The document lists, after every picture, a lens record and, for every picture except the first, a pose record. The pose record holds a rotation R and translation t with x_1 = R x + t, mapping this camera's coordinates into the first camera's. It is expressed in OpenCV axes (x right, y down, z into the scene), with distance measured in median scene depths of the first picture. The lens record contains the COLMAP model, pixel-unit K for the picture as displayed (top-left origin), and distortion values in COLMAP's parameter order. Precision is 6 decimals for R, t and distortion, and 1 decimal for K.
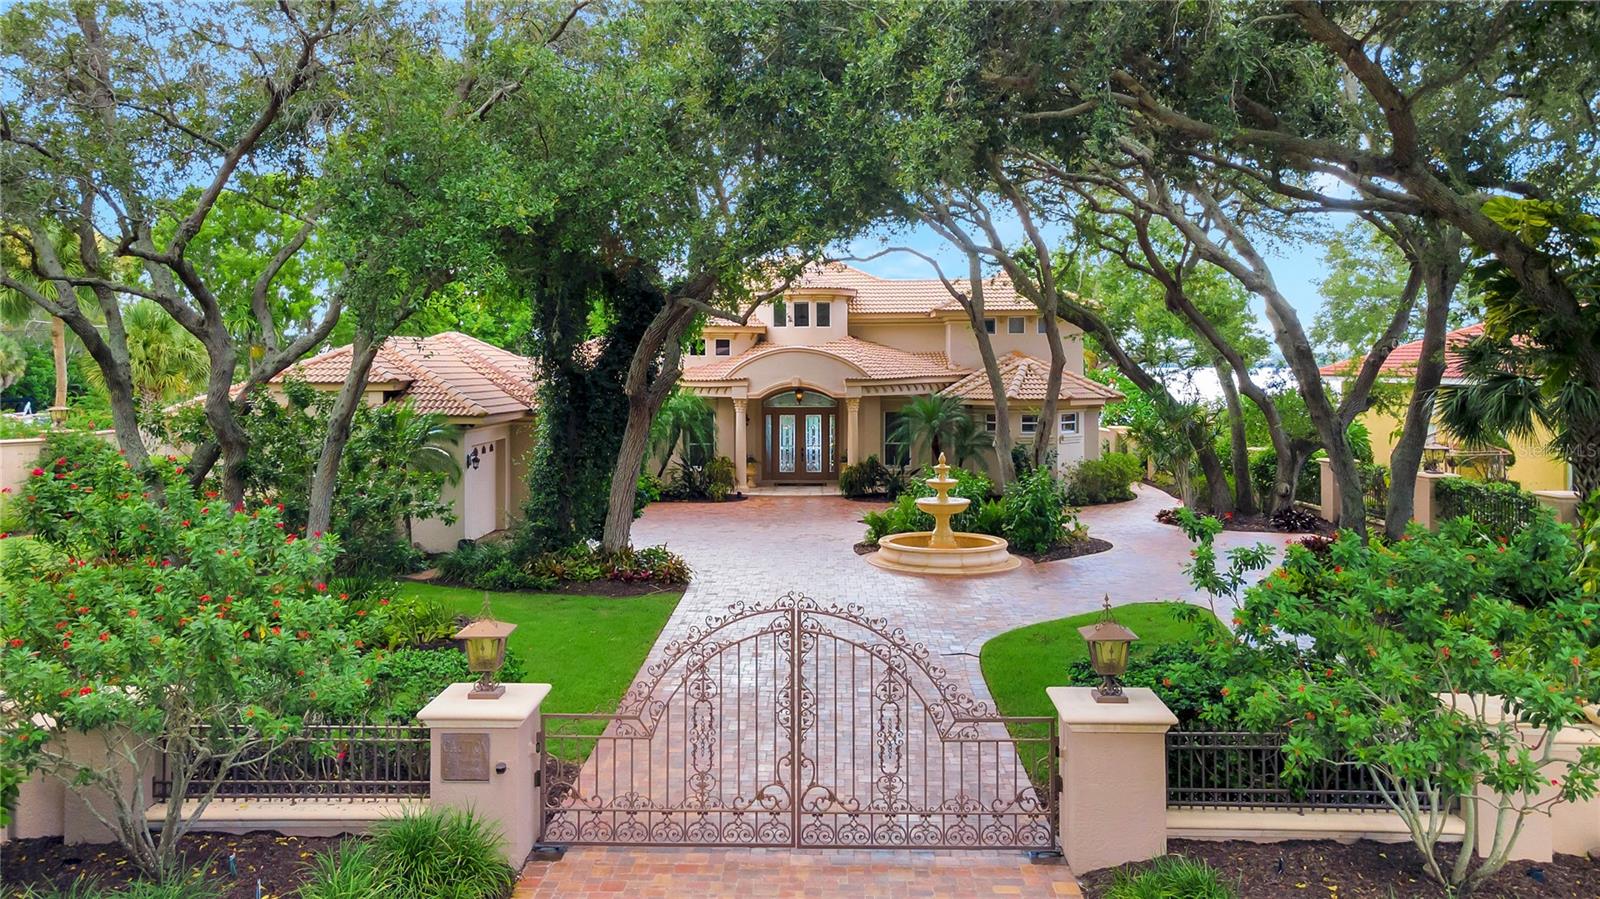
lens RADIAL K [[1235.4, 0, 801.8], [0, 1235.4, 359.4], [0, 0, 1]] dist [-0.000348, -0.000059]
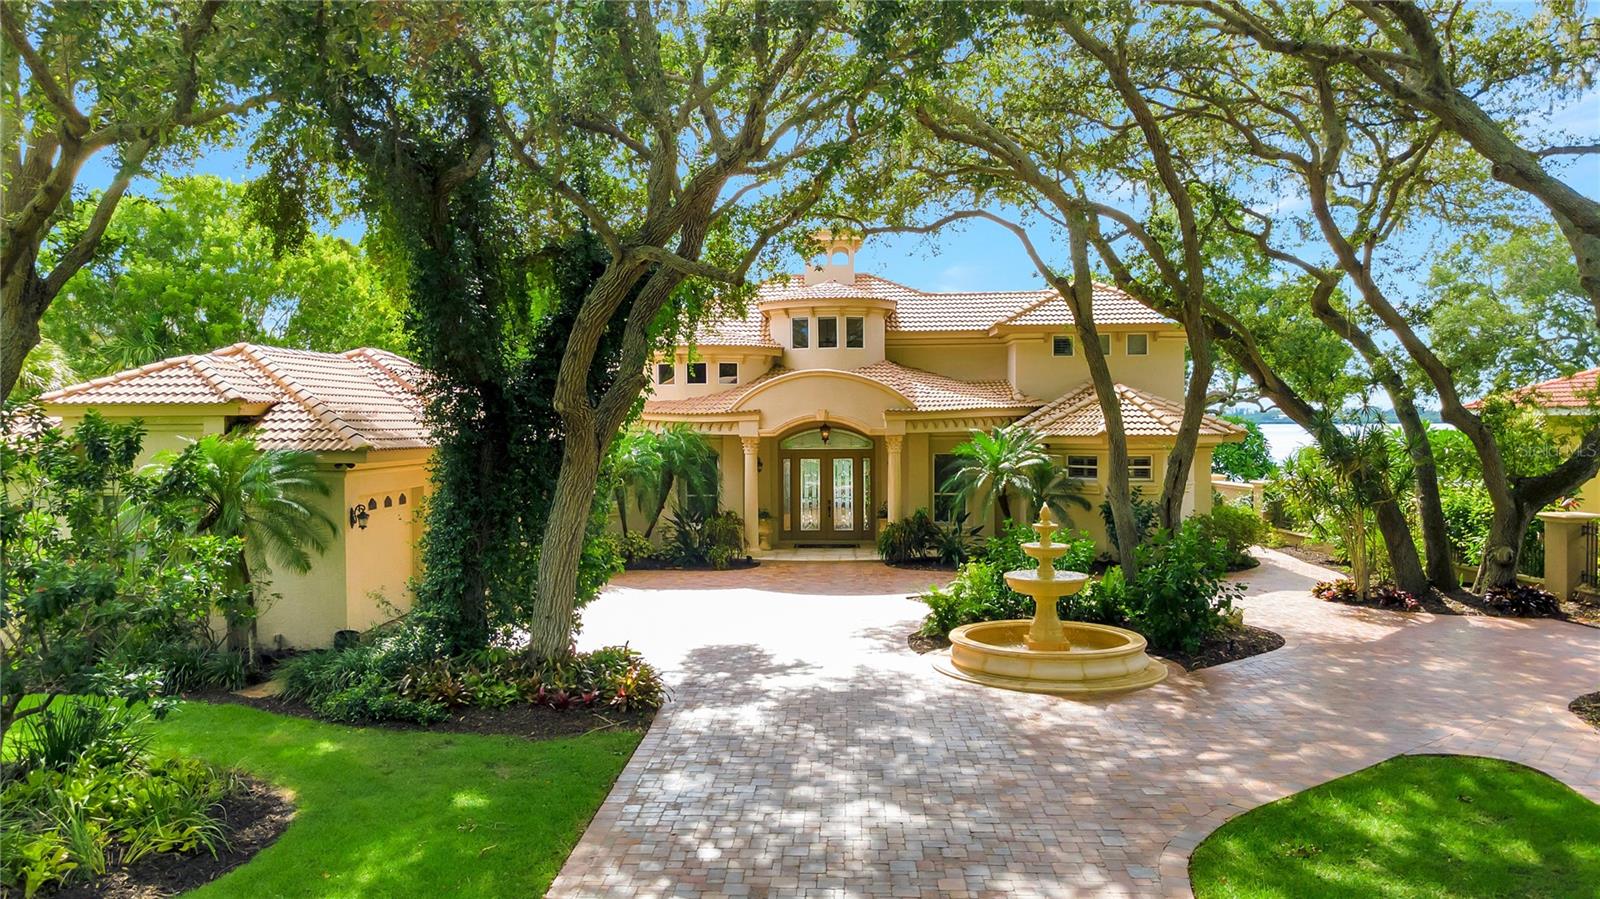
lens RADIAL K [[1195.1, 0, 800.0], [0, 1195.1, 449.5], [0, 0, 1]] dist [0.038296, 0.000787]
pose [[0.999833, -0.002667, -0.018081, -0.004772], [0.003134, 0.999661, 0.025853, 0.020872], [0.018006, -0.025905, 0.999502, 0.252404]]
